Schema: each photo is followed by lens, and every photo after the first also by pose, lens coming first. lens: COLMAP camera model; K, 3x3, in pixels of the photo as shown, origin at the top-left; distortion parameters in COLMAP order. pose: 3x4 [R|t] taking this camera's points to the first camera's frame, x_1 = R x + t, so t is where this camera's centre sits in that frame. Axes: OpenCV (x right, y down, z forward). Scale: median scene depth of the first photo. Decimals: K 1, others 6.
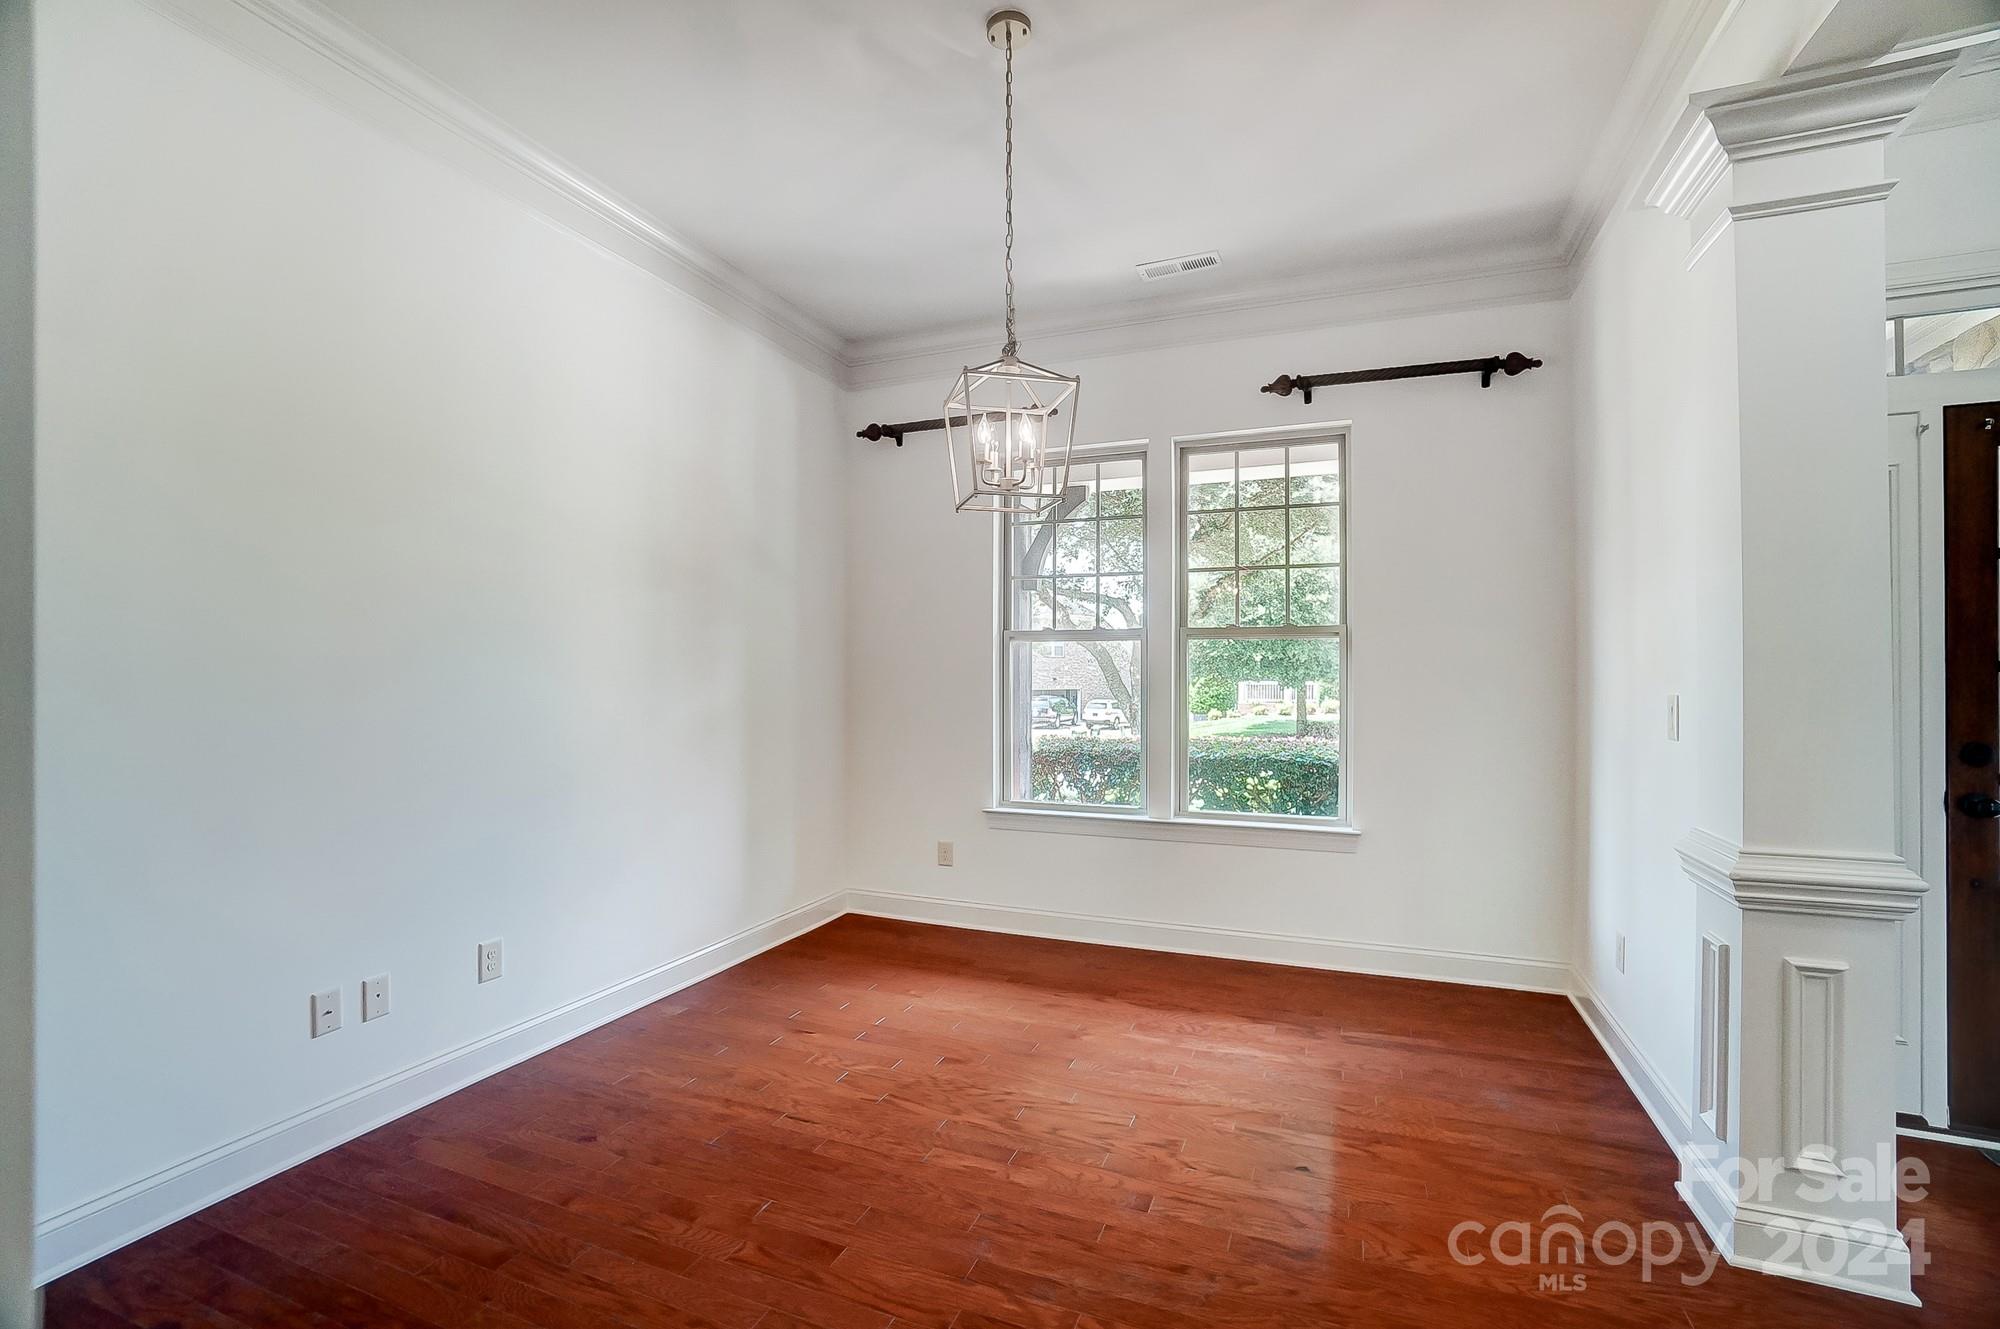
lens RADIAL K [[899.0, 0, 992.5], [0, 899.0, 677.5], [0, 0, 1]] dist [-0.003142, 0.000248]
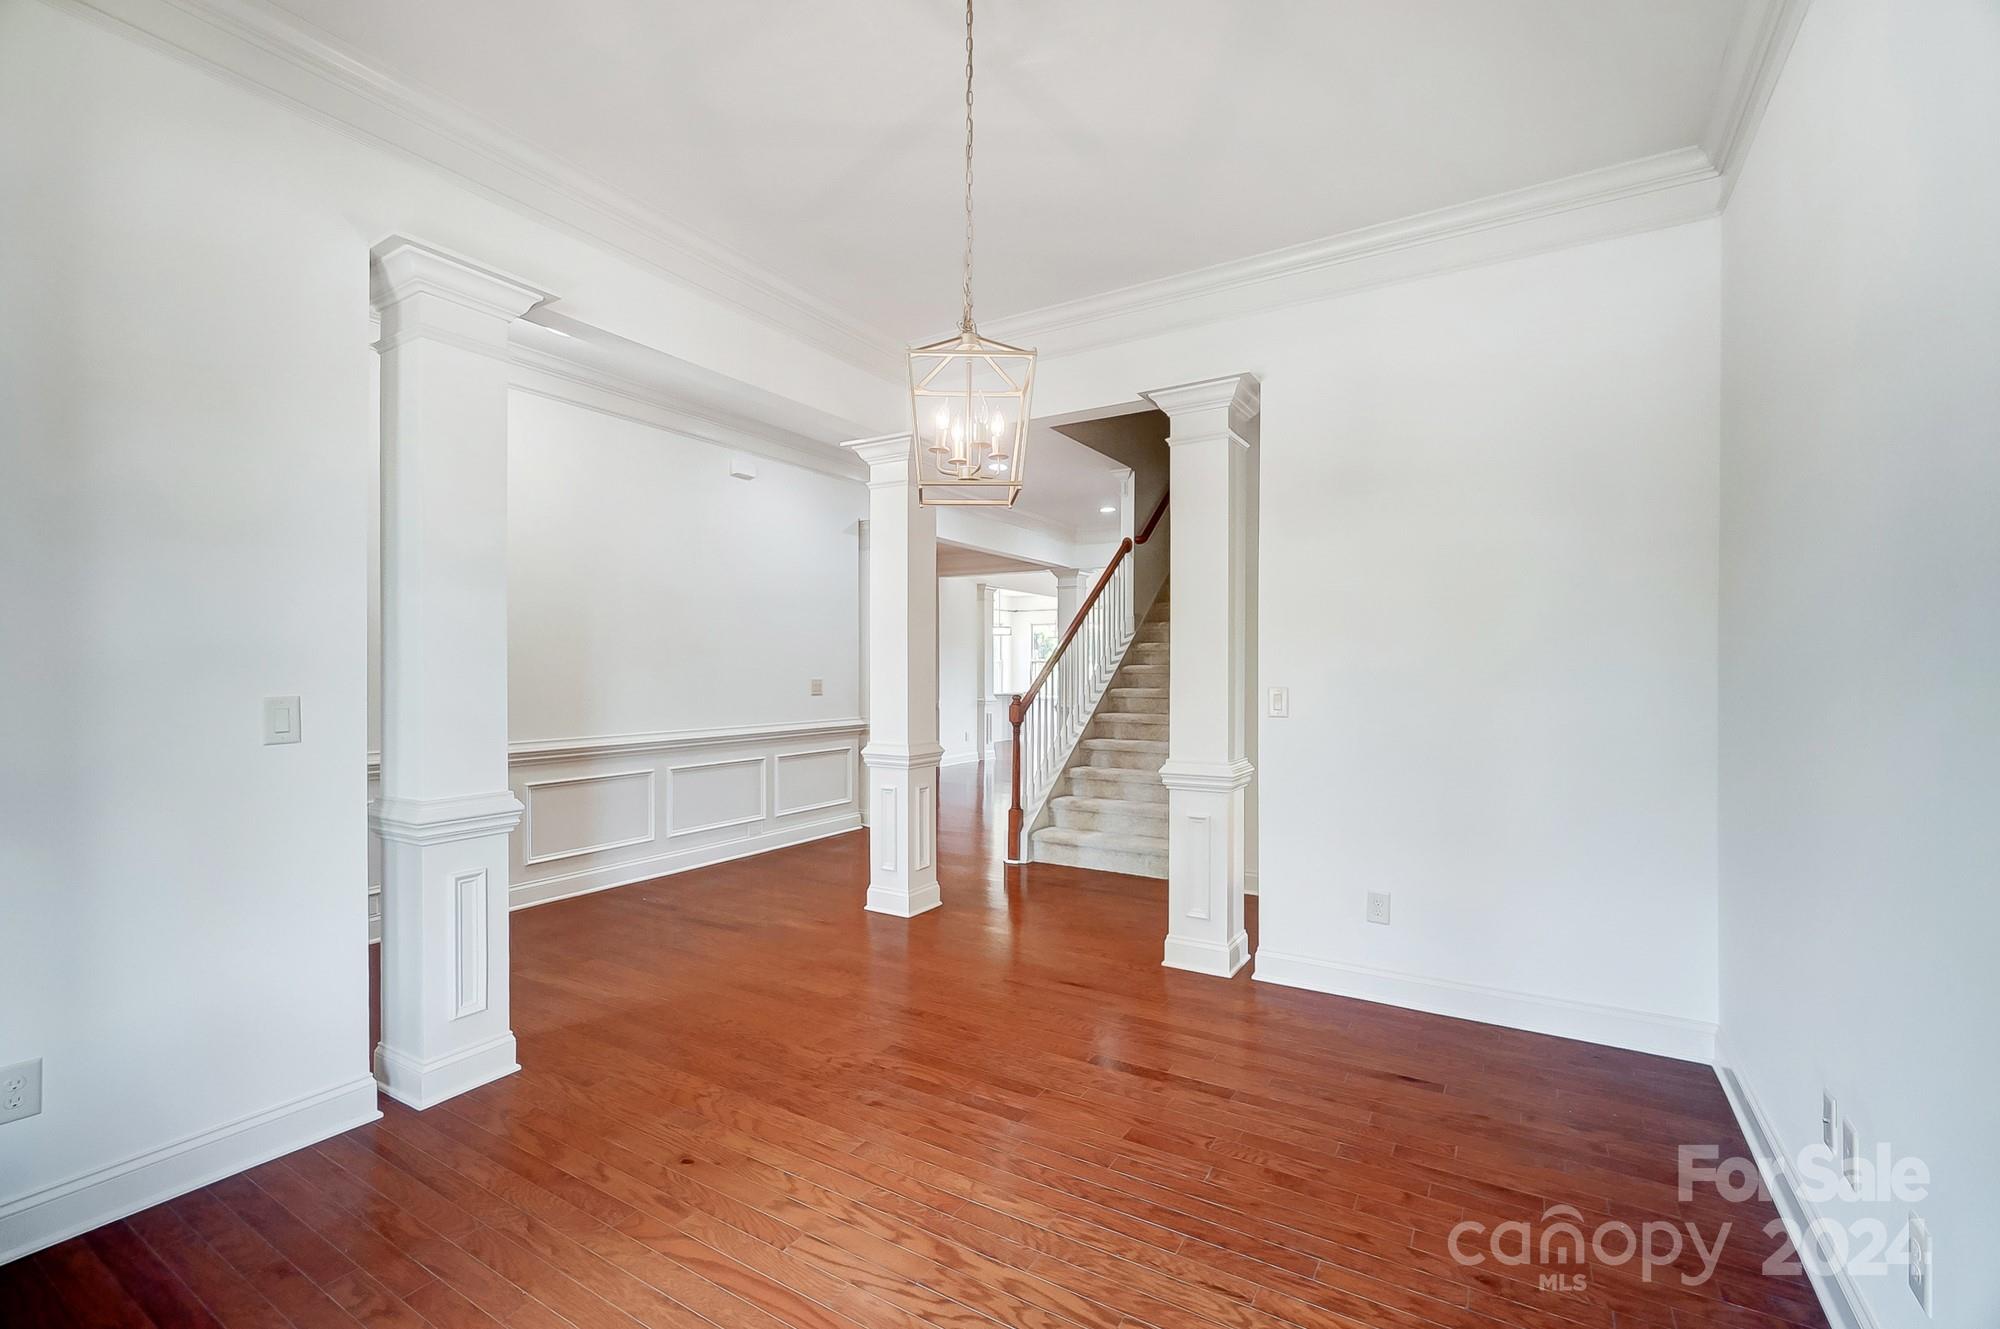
lens RADIAL K [[899.0, 0, 992.5], [0, 899.0, 677.5], [0, 0, 1]] dist [-0.003142, 0.000248]
pose [[-0.987258, -0.004269, 0.159070, -0.176833], [-0.002716, 0.999947, 0.009980, -0.015709], [-0.159104, 0.009421, -0.987217, 2.190749]]
